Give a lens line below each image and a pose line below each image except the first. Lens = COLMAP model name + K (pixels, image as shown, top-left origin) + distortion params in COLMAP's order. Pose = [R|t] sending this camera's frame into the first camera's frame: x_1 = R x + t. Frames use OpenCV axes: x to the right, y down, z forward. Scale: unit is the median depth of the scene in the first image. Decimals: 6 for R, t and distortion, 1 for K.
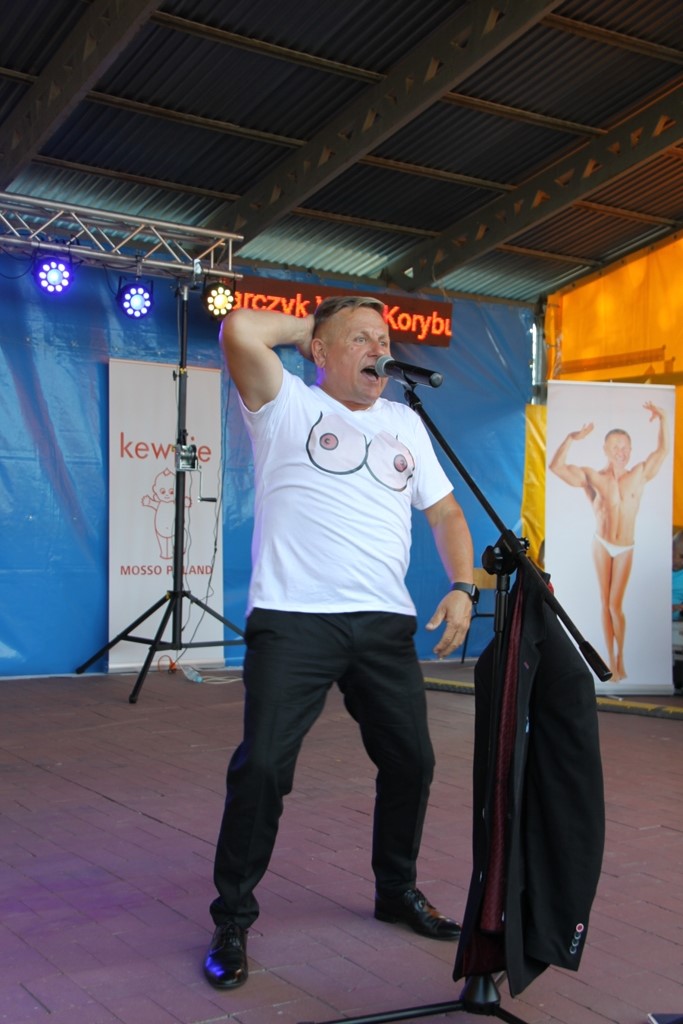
lens RADIAL K [[1289.7, 0, 362.2], [0, 1289.7, 545.4], [0, 0, 1]] dist [-0.004928, 0.567949]
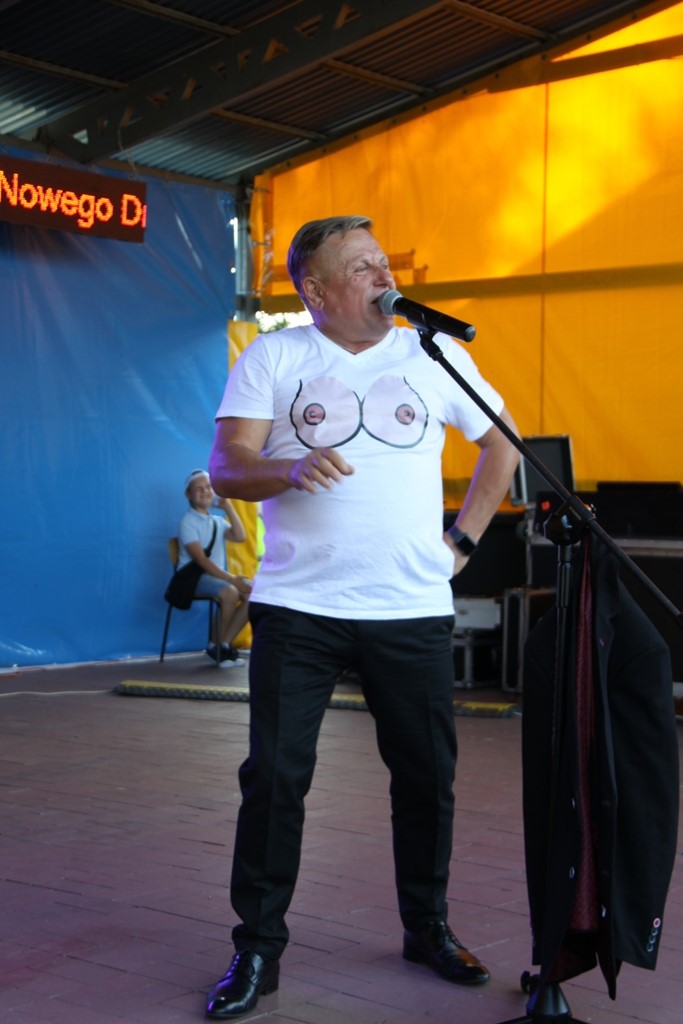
lens RADIAL K [[1787.3, 0, 367.3], [0, 1787.3, 546.2], [0, 0, 1]] dist [0.223726, 1.167148]
pose [[0.960680, -0.021674, 0.276810, -0.102637], [0.014977, 0.999542, 0.026287, -0.003252], [-0.277253, -0.021108, 0.960565, -0.050479]]
